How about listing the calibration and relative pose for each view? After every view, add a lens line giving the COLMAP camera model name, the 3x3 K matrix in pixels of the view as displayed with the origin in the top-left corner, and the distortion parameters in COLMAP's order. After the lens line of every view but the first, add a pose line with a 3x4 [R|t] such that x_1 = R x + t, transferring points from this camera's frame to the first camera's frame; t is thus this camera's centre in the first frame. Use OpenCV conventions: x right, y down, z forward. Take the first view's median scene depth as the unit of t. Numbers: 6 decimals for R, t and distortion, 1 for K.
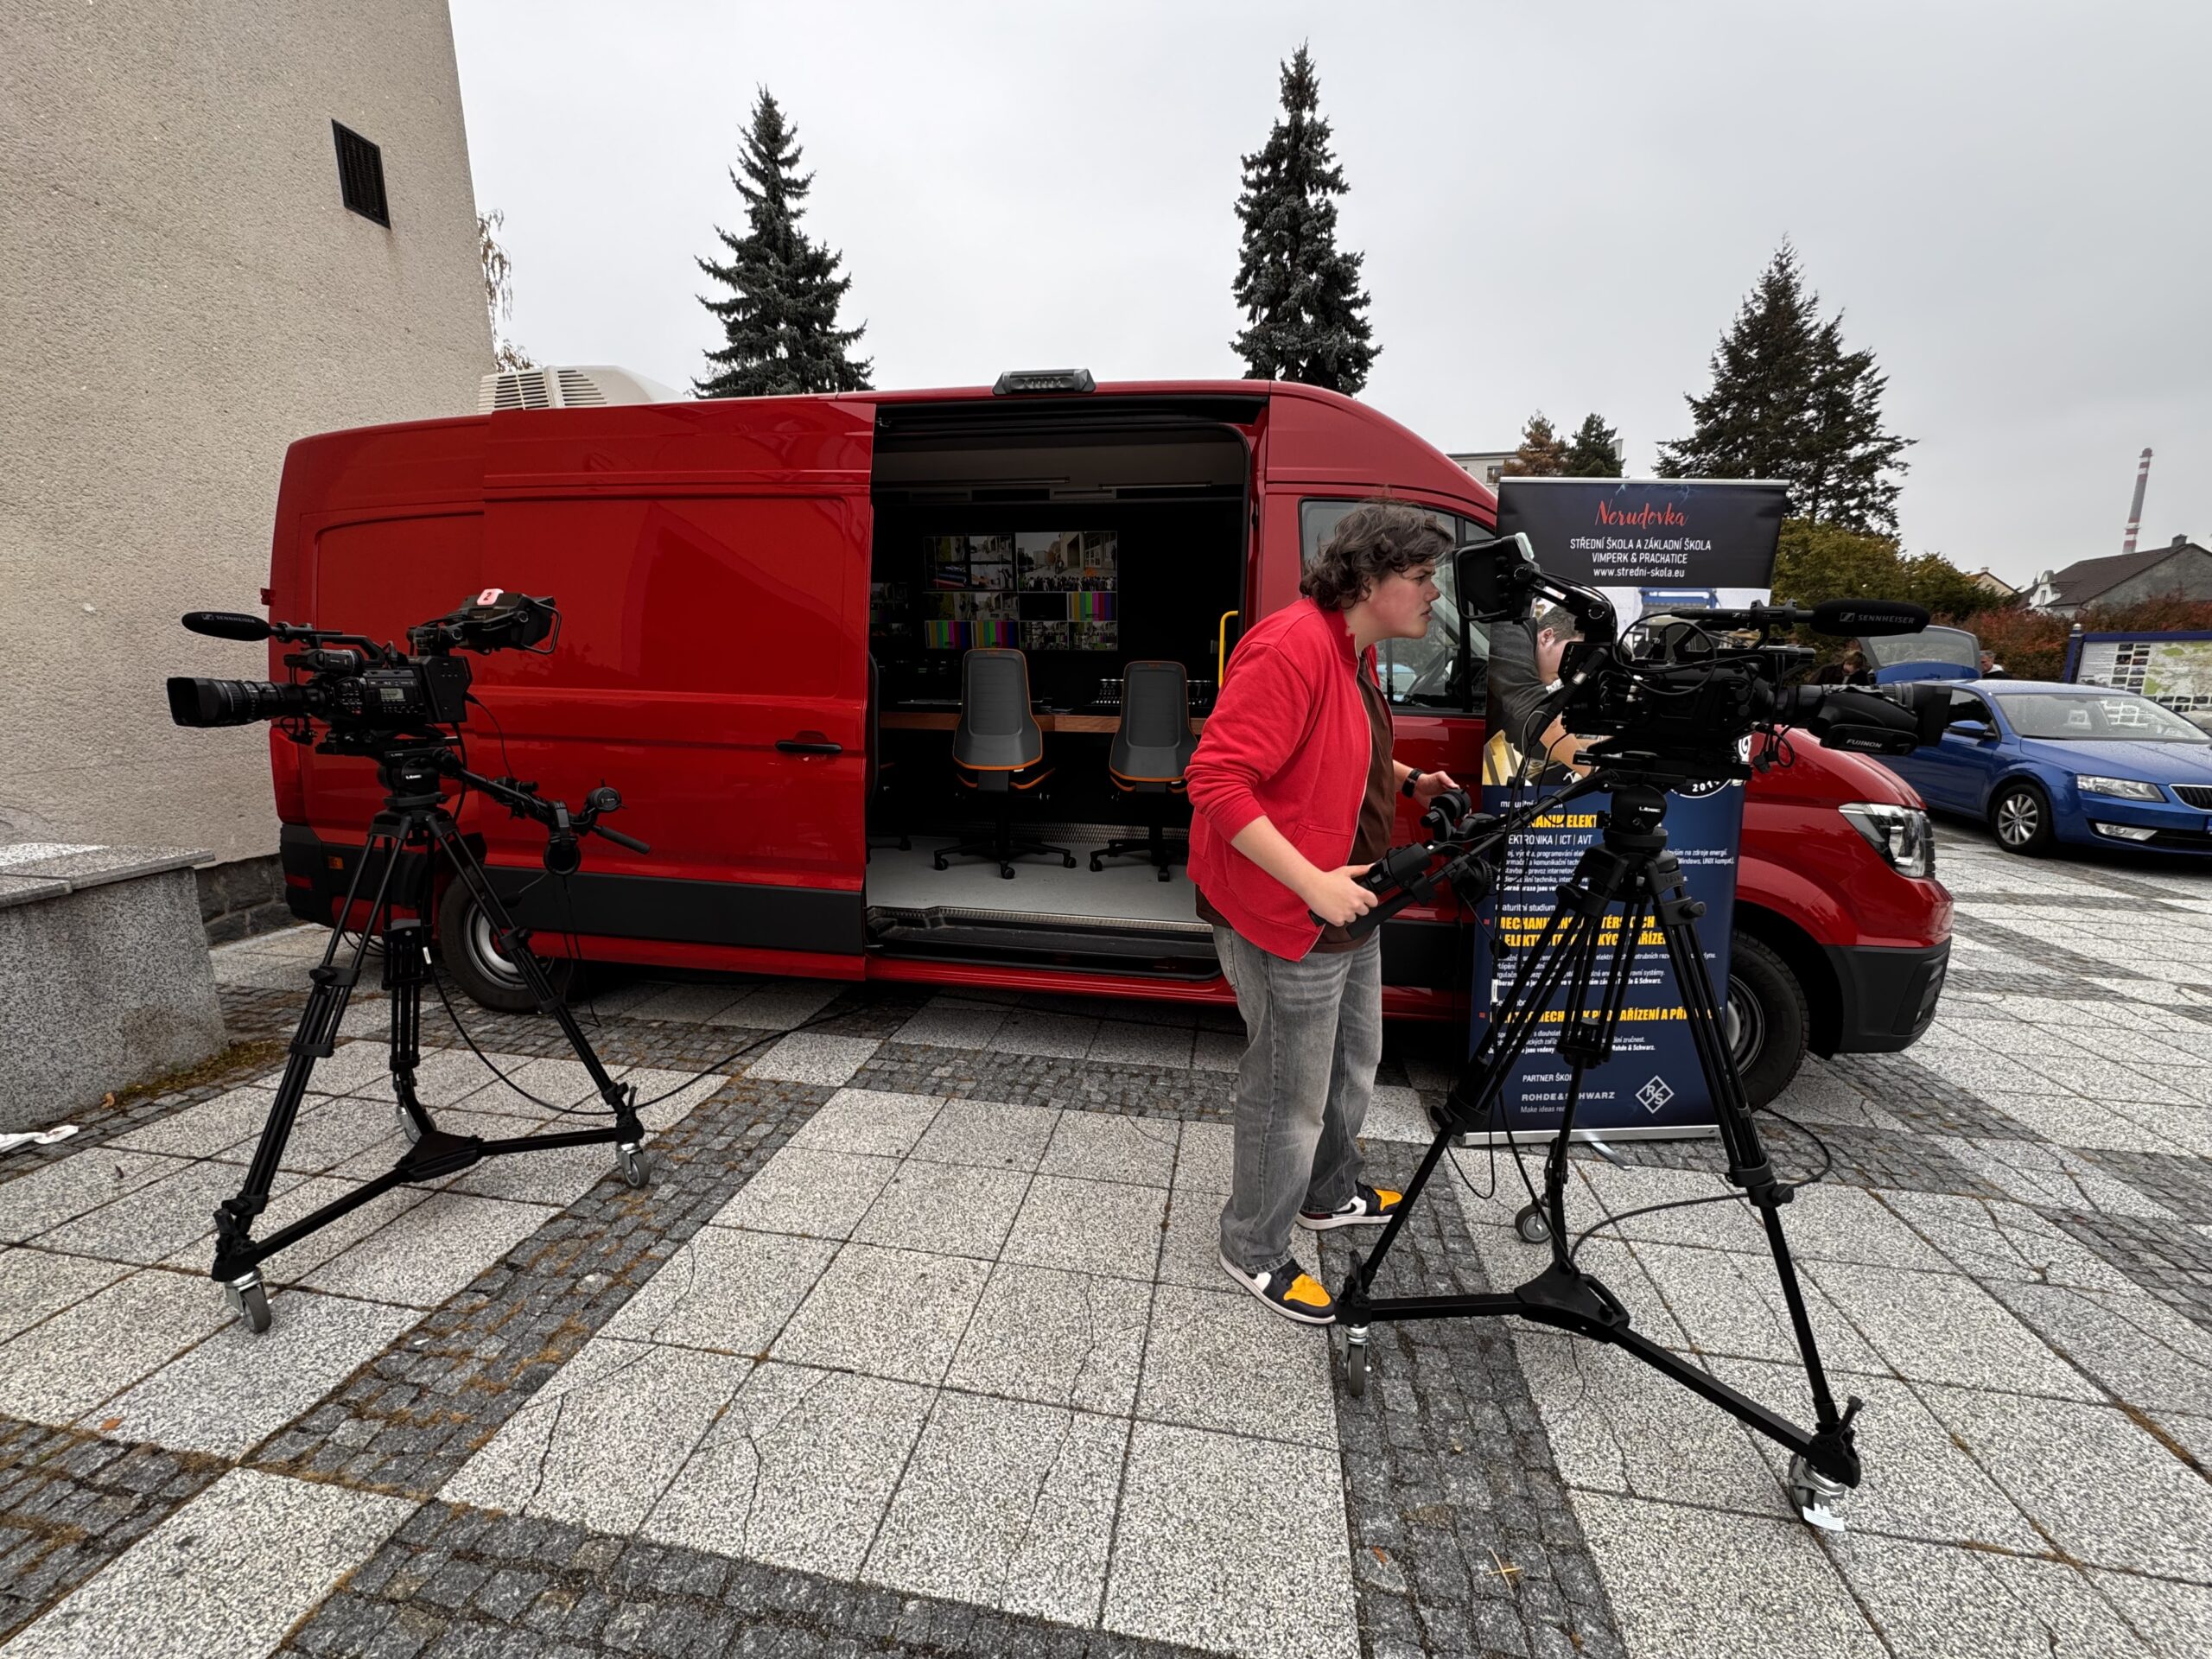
lens RADIAL K [[882.0, 0, 1095.0], [0, 882.0, 825.6], [0, 0, 1]] dist [-0.004569, 0.000503]
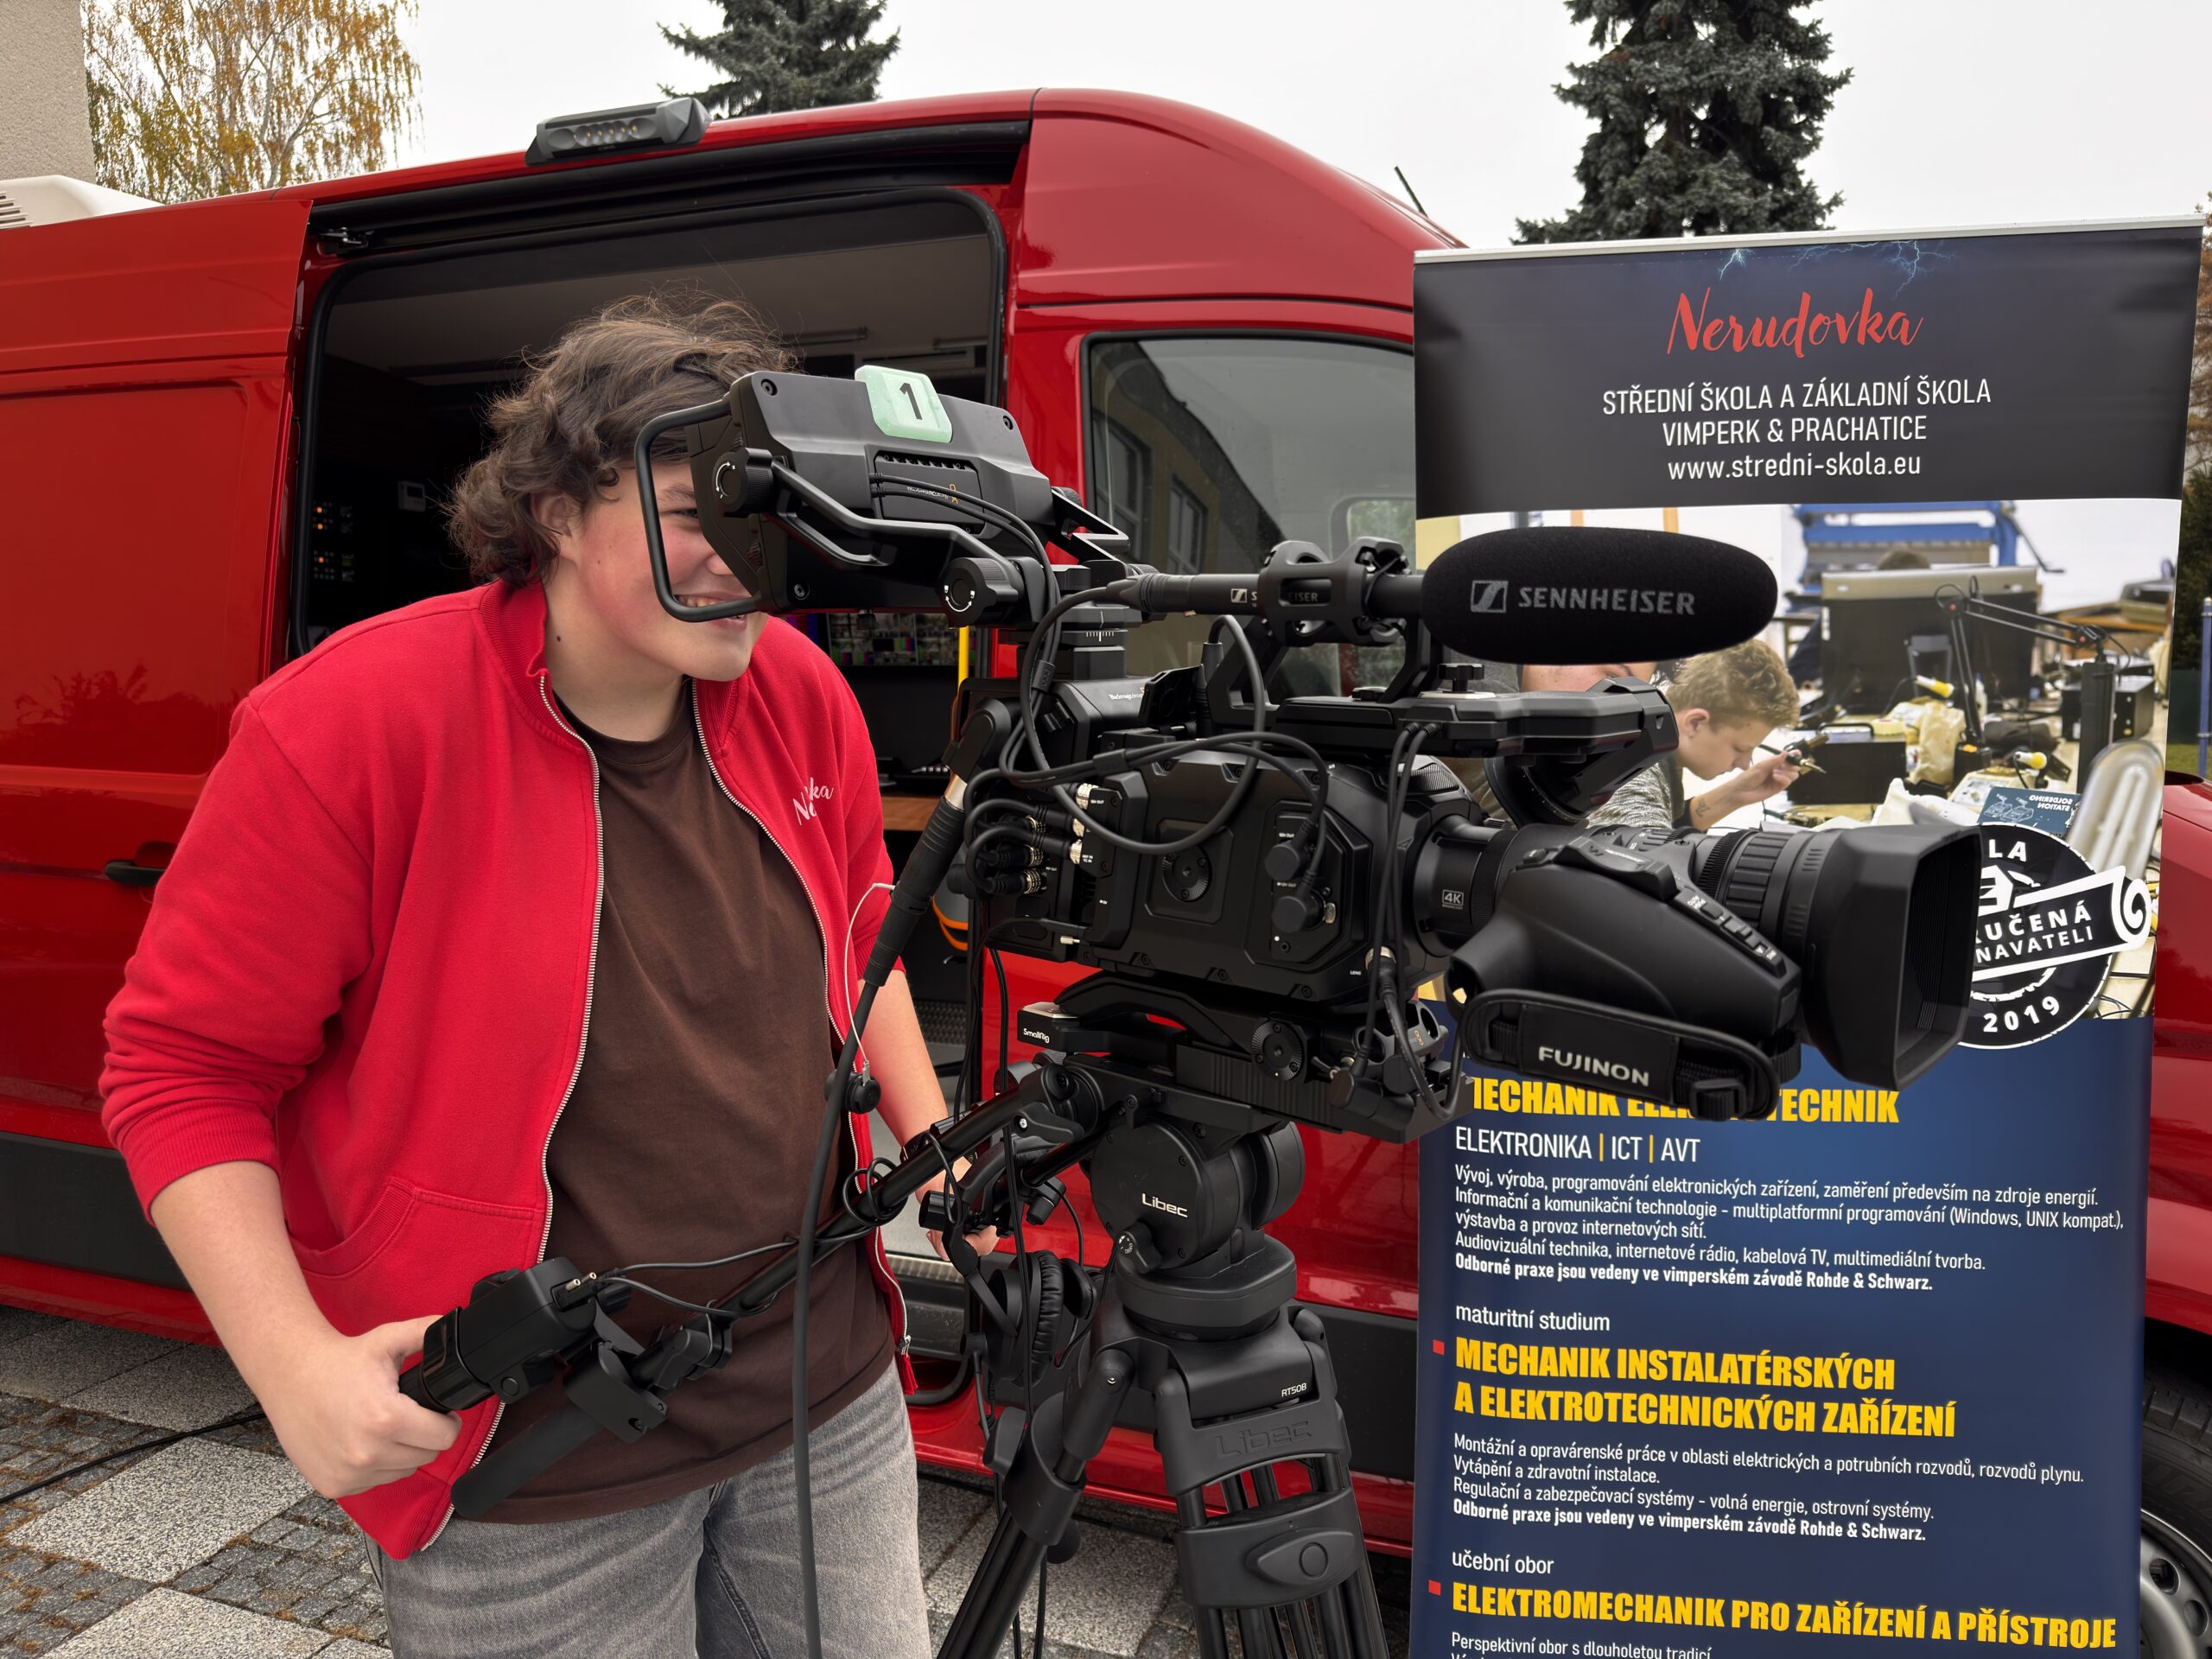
lens RADIAL K [[1546.4, 0, 1121.5], [0, 1546.4, 835.2], [0, 0, 1]] dist [0.013454, -0.029711]
pose [[0.983547, 0.004271, -0.180600, 0.330687], [-0.017479, 0.997280, -0.071607, -0.052346], [0.179803, 0.073585, 0.980947, 0.211006]]
